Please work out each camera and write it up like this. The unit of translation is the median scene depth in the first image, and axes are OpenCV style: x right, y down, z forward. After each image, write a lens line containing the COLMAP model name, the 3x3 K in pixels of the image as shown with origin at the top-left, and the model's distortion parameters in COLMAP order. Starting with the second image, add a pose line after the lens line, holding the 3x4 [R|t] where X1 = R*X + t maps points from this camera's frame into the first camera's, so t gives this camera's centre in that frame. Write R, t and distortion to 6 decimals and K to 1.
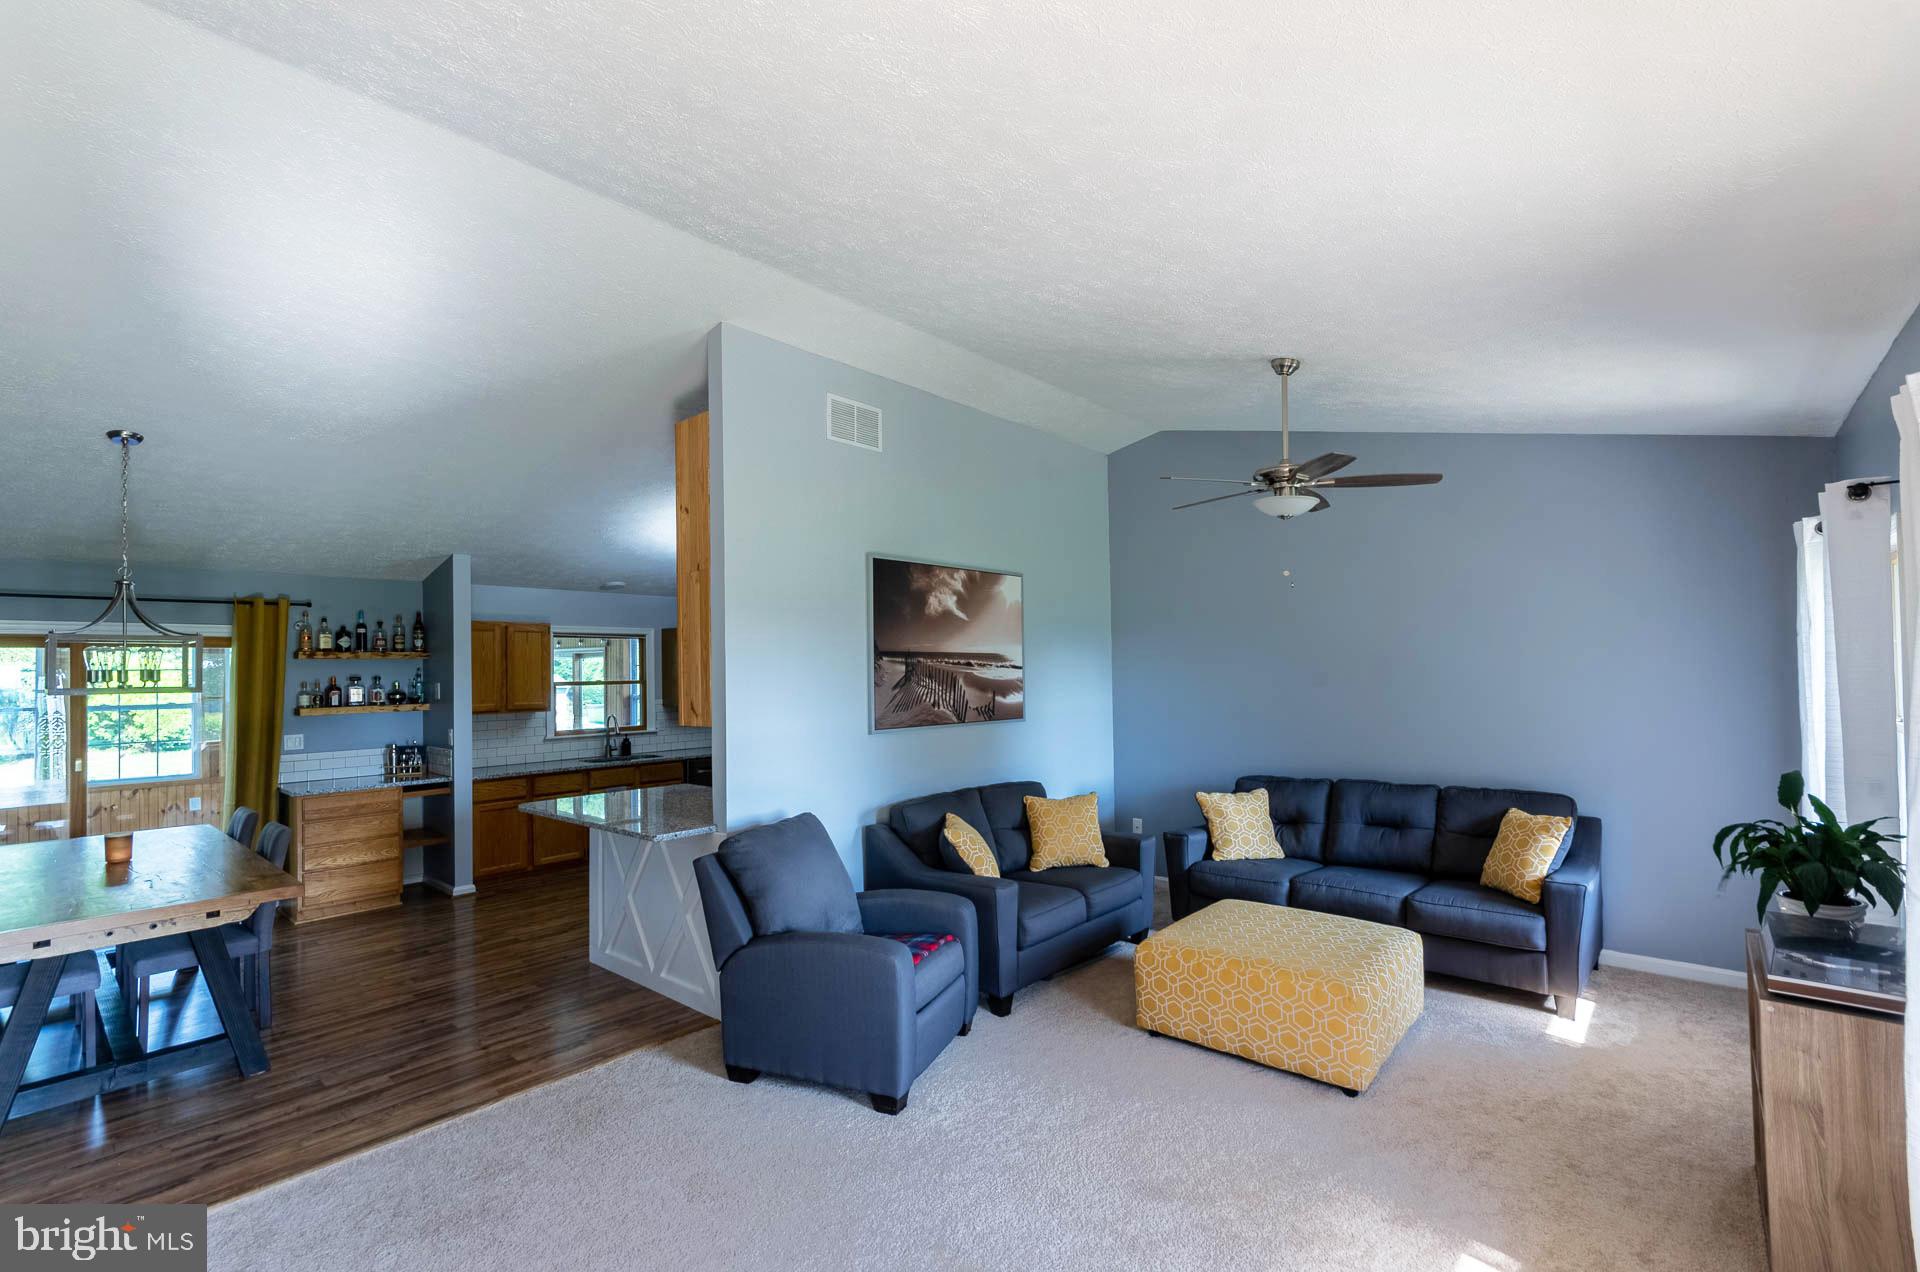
lens RADIAL K [[843.4, 0, 964.8], [0, 843.4, 649.8], [0, 0, 1]] dist [-0.000616, 0.001664]
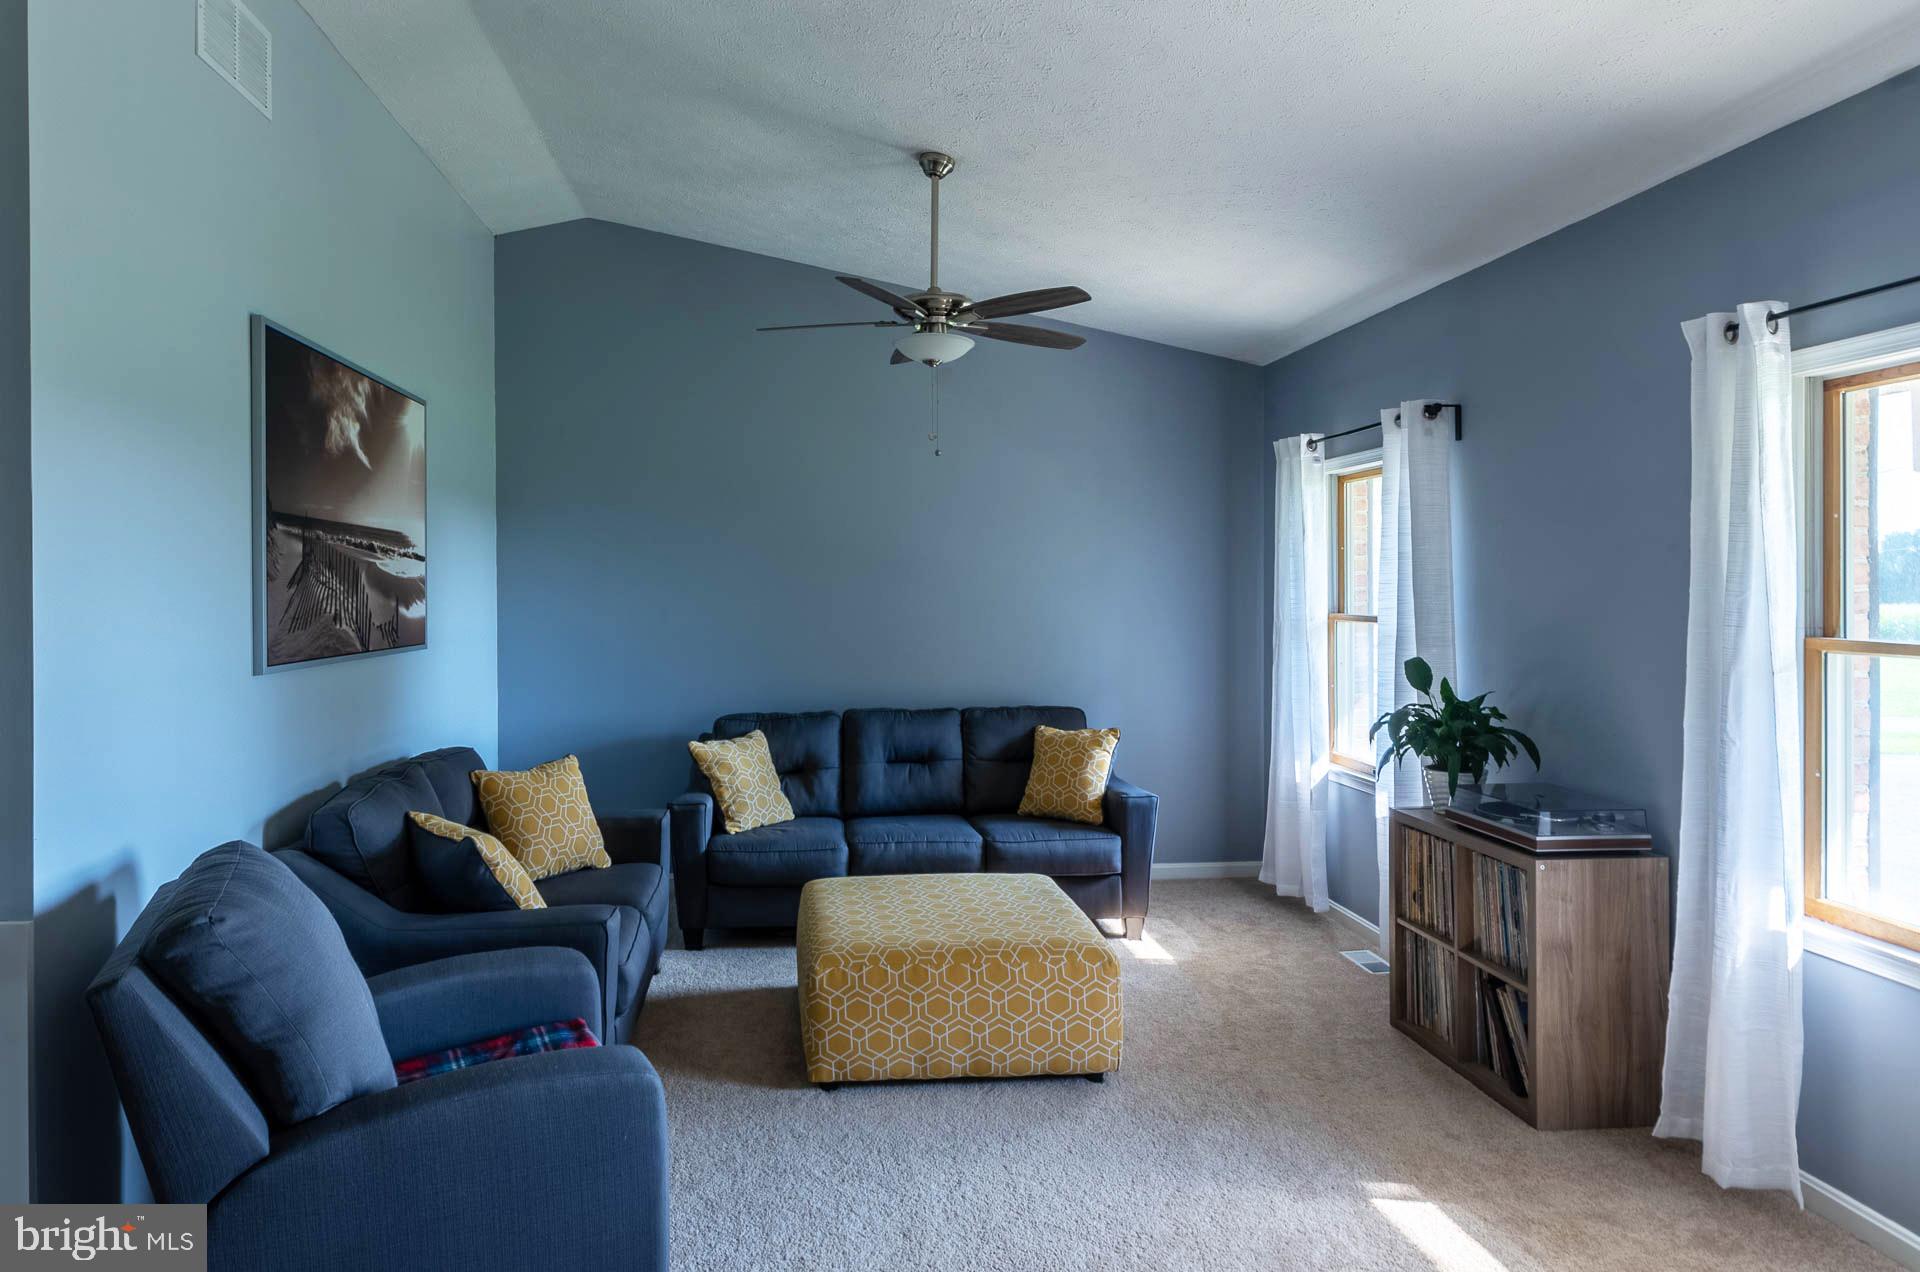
lens RADIAL K [[1119.3, 0, 854.5], [0, 1119.3, 587.2], [0, 0, 1]] dist [-0.002566, 0.001063]
pose [[0.712818, 0.012411, 0.701239, -0.420077], [-0.023816, 0.999695, 0.006516, 0.044966], [-0.700944, -0.021345, 0.712896, 0.360034]]
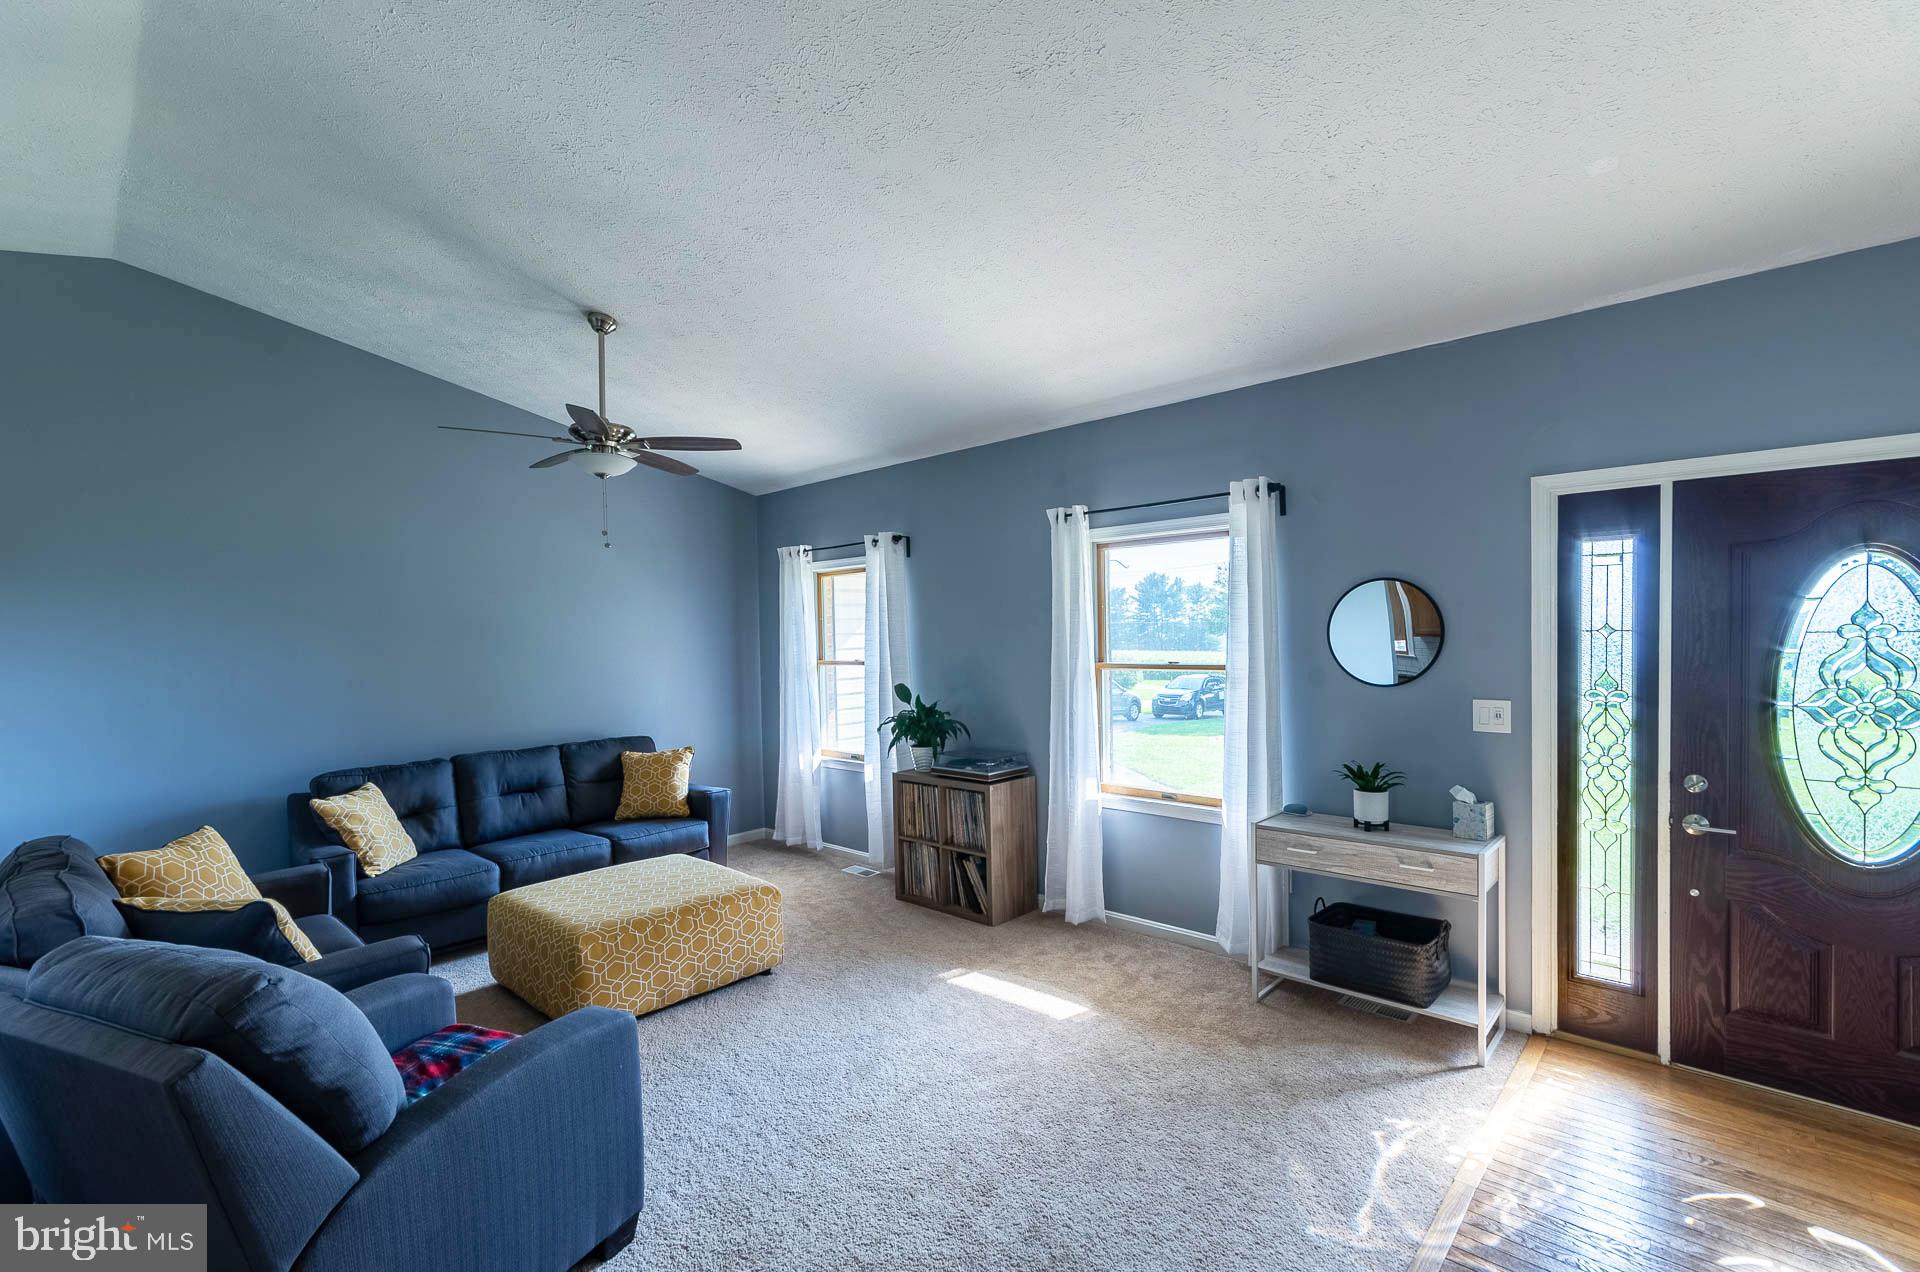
lens RADIAL K [[843.4, 0, 971.4], [0, 843.4, 652.3], [0, 0, 1]] dist [-0.000616, 0.001664]
pose [[0.021862, -0.003308, 0.999756, -0.672058], [-0.004659, 0.999983, 0.003411, 0.050020], [-0.999750, -0.004732, 0.021846, 0.604898]]
